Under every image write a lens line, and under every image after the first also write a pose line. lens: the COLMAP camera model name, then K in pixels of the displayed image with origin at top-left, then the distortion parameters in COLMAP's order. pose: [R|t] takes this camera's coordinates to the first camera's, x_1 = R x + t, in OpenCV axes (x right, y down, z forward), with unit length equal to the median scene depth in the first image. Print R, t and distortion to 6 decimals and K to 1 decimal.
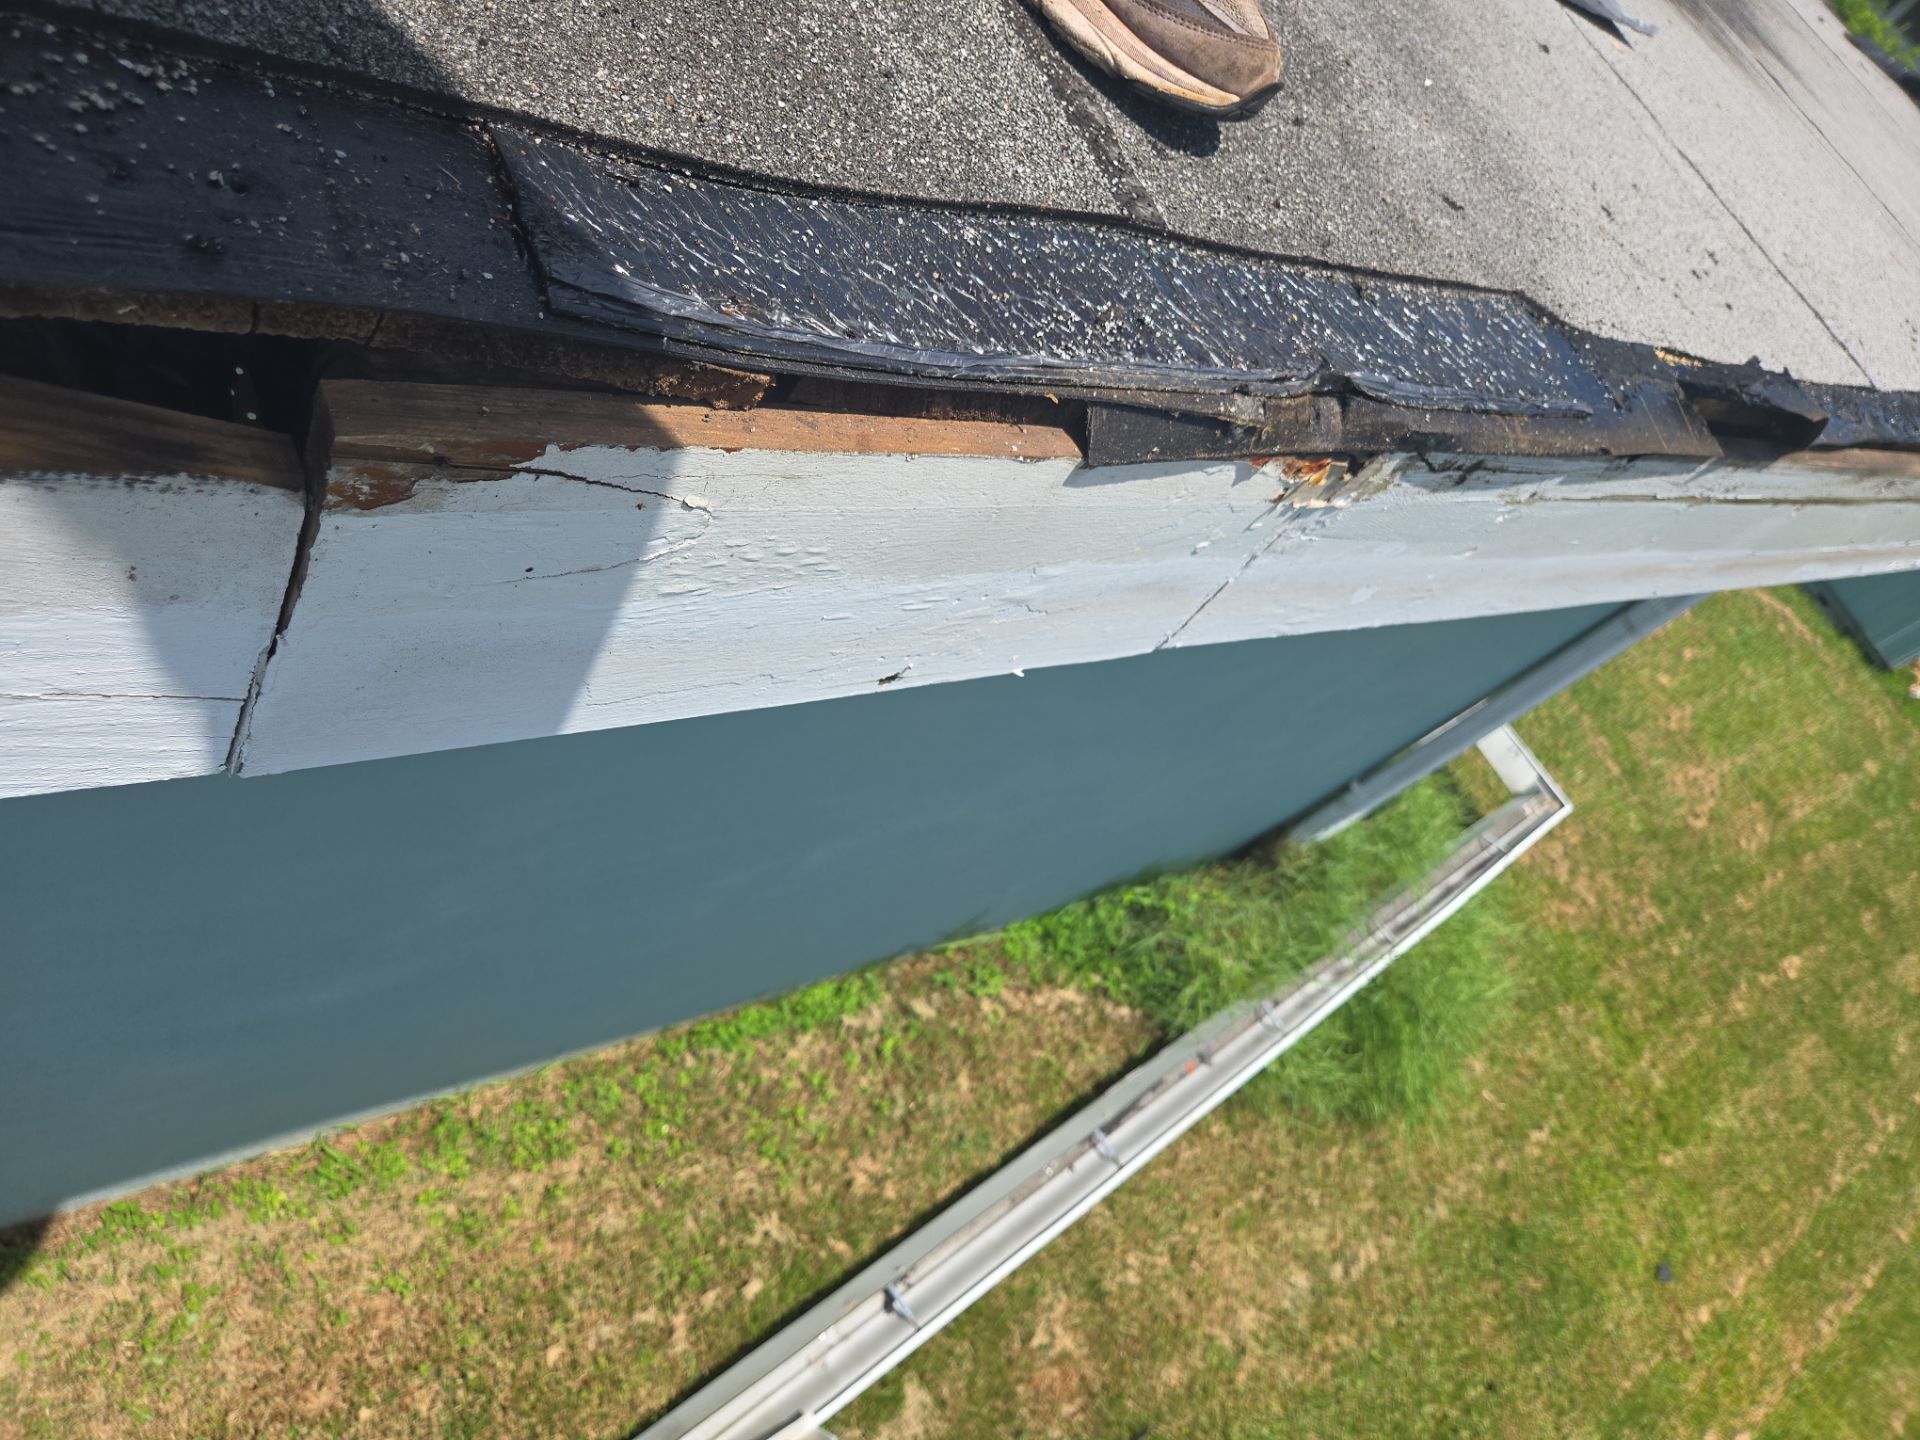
lens RADIAL K [[1312.7, 0, 960.0], [0, 1312.7, 720.0], [0, 0, 1]] dist [0.036986, -0.048259]
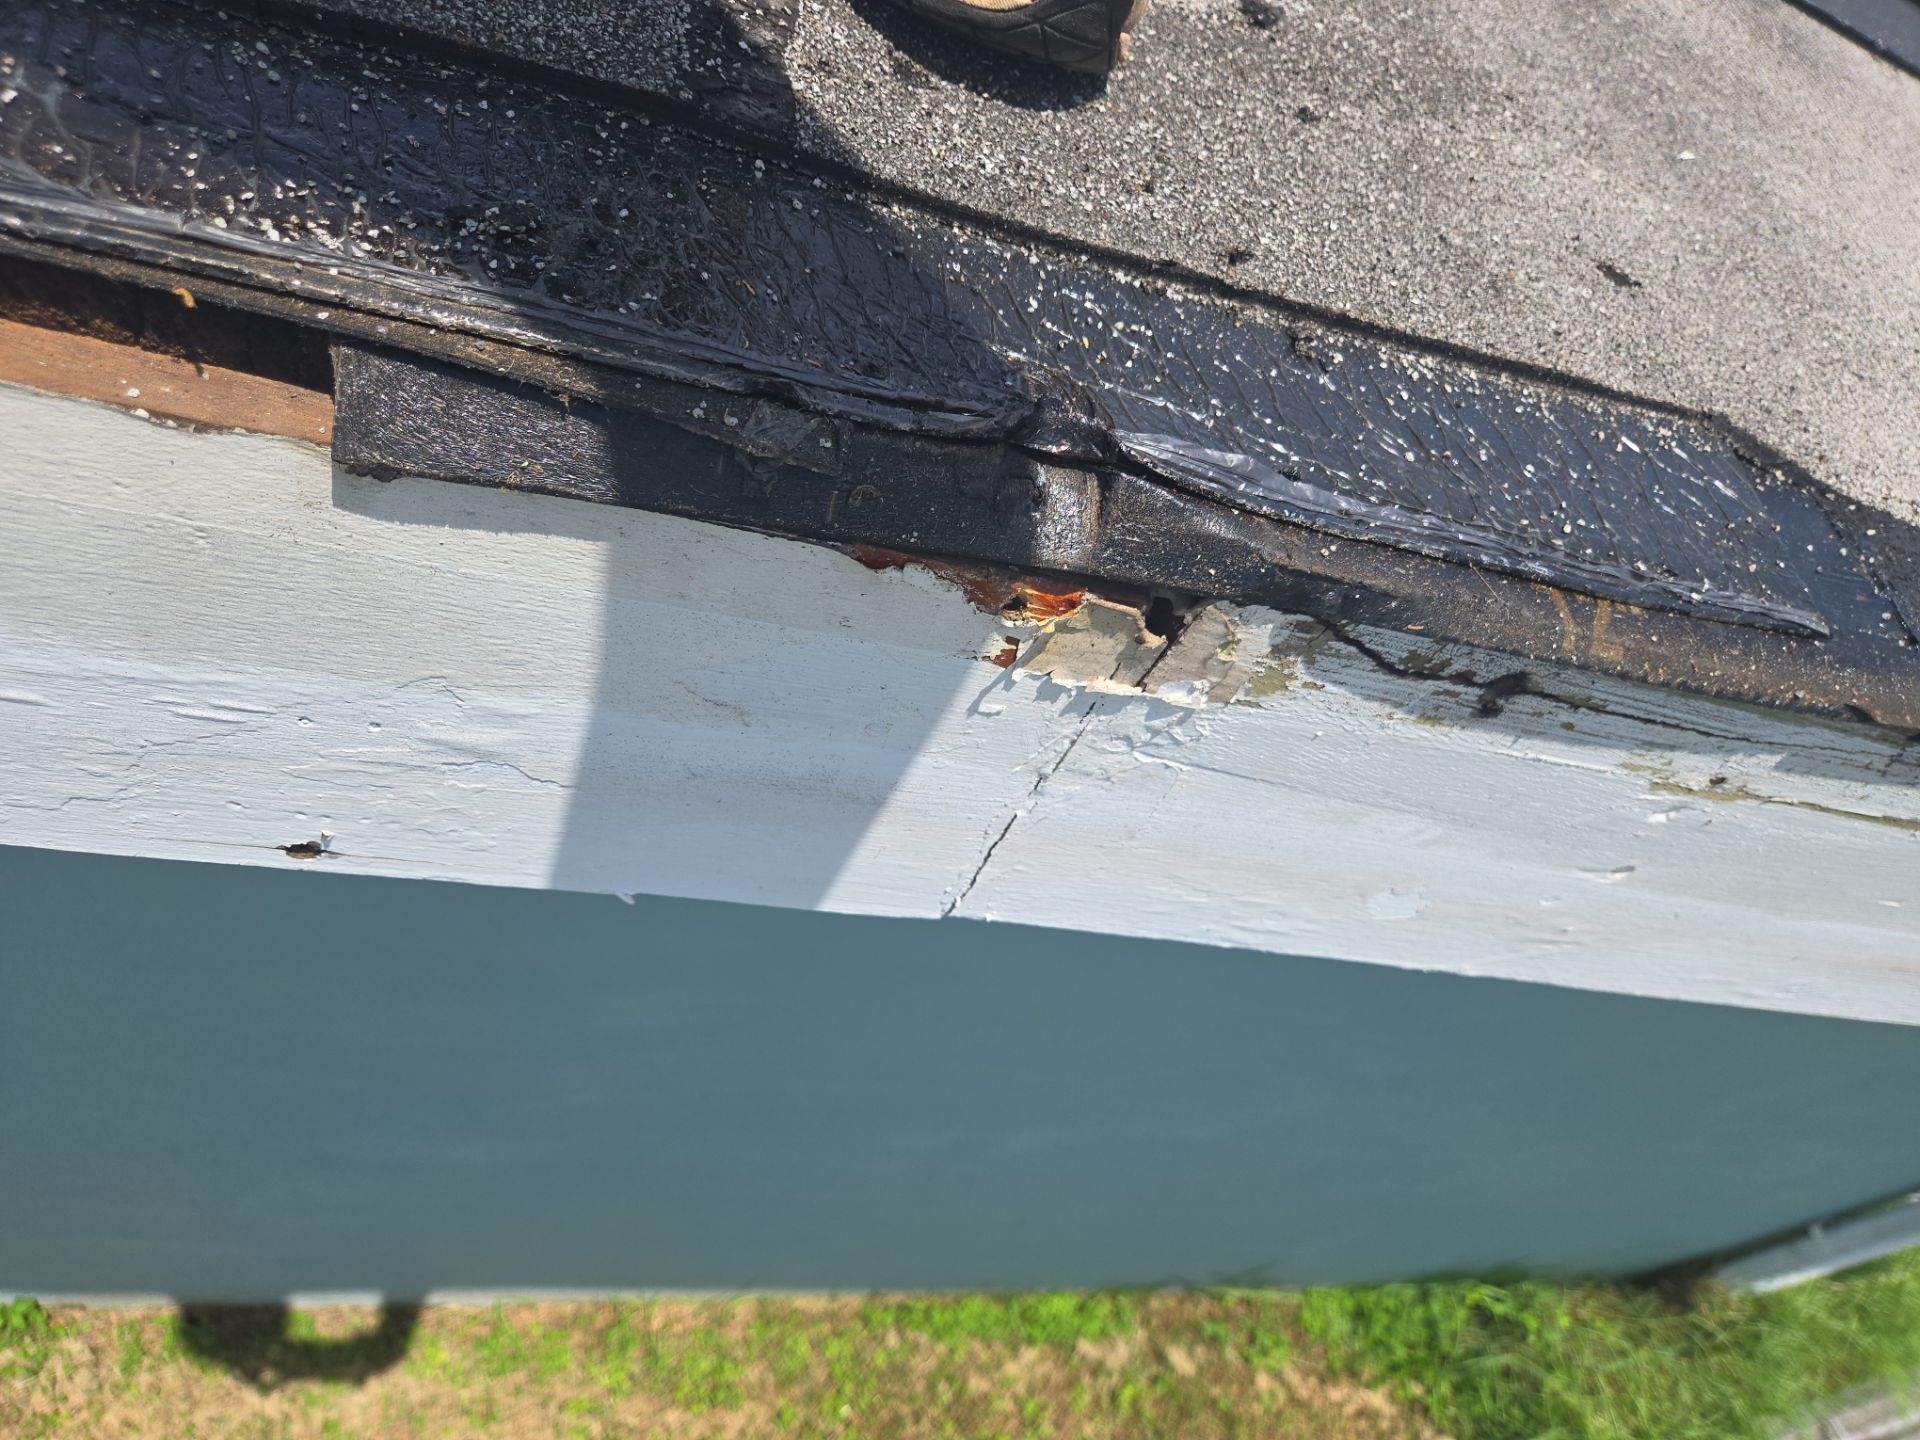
lens RADIAL K [[1312.7, 0, 960.0], [0, 1312.7, 720.0], [0, 0, 1]] dist [0.036986, -0.048259]
pose [[0.925758, 0.147245, -0.348268, 0.092174], [-0.213024, 0.964080, -0.158650, -0.012208], [0.312398, 0.221061, 0.923872, 0.112325]]
